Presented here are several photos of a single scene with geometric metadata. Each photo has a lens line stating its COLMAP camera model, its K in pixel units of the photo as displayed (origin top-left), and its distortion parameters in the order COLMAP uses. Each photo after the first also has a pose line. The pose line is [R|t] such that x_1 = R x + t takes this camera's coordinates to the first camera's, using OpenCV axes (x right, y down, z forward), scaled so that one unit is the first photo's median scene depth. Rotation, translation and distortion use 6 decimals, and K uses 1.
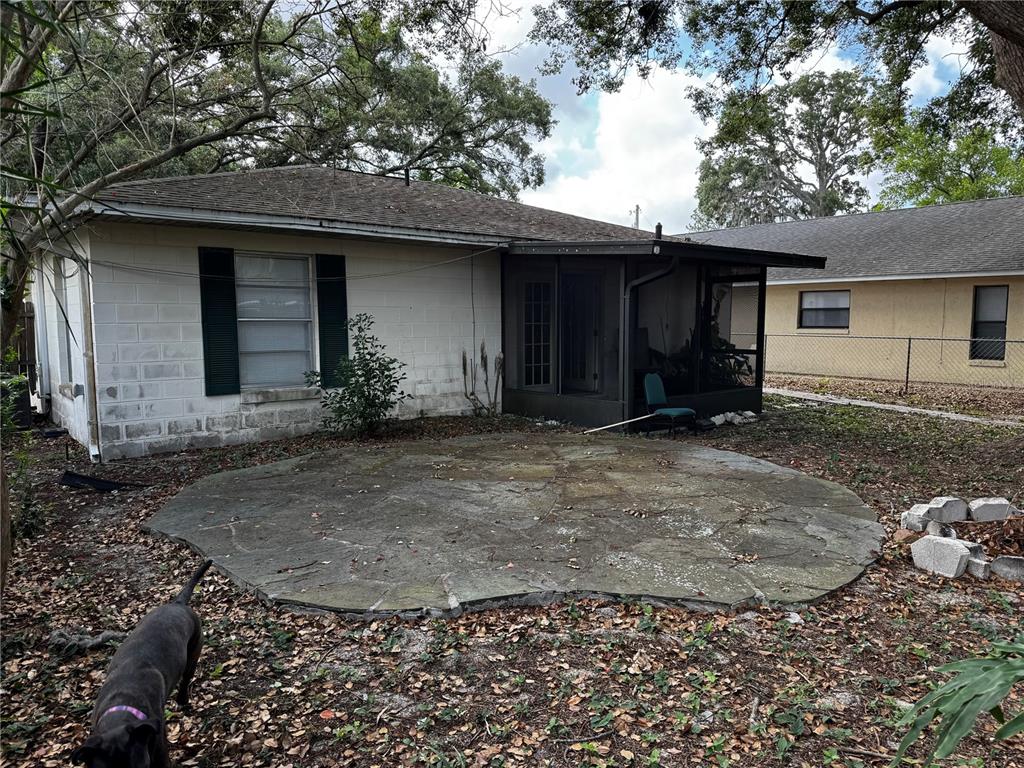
lens RADIAL K [[721.6, 0, 509.2], [0, 721.6, 385.9], [0, 0, 1]] dist [0.158397, -0.214377]
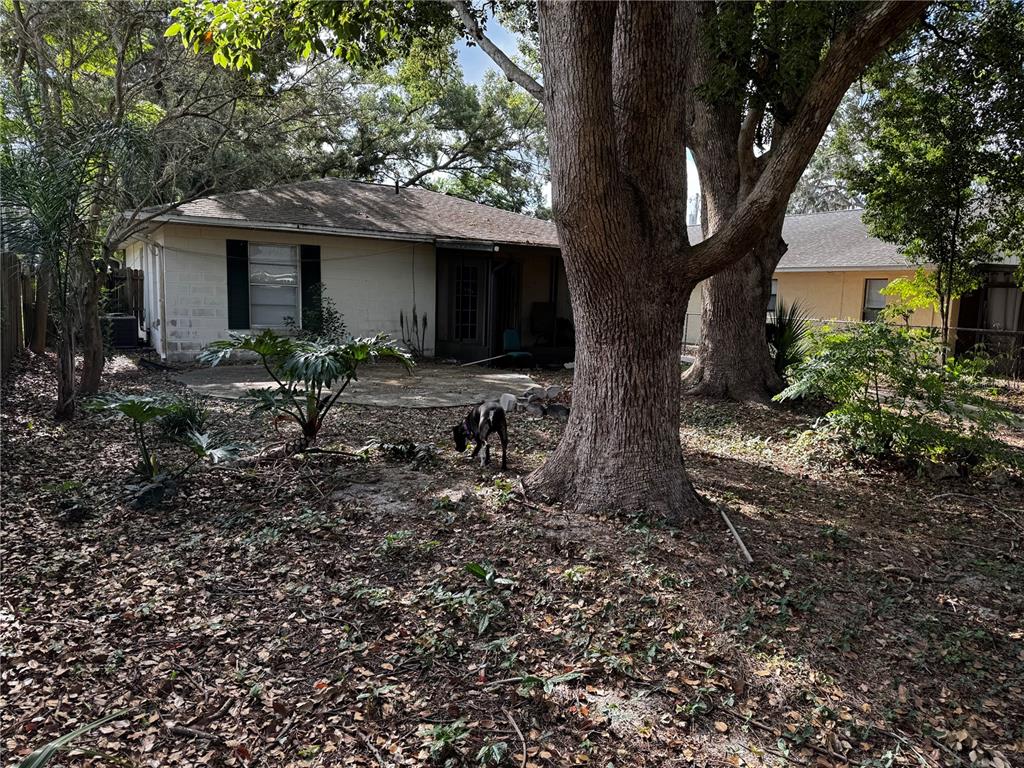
lens RADIAL K [[721.6, 0, 509.2], [0, 721.6, 385.9], [0, 0, 1]] dist [0.158397, -0.214377]
pose [[0.988139, 0.050880, -0.144888, 0.431141], [-0.047173, 0.998468, 0.028906, 0.059653], [0.146137, -0.021729, 0.989026, -0.518278]]
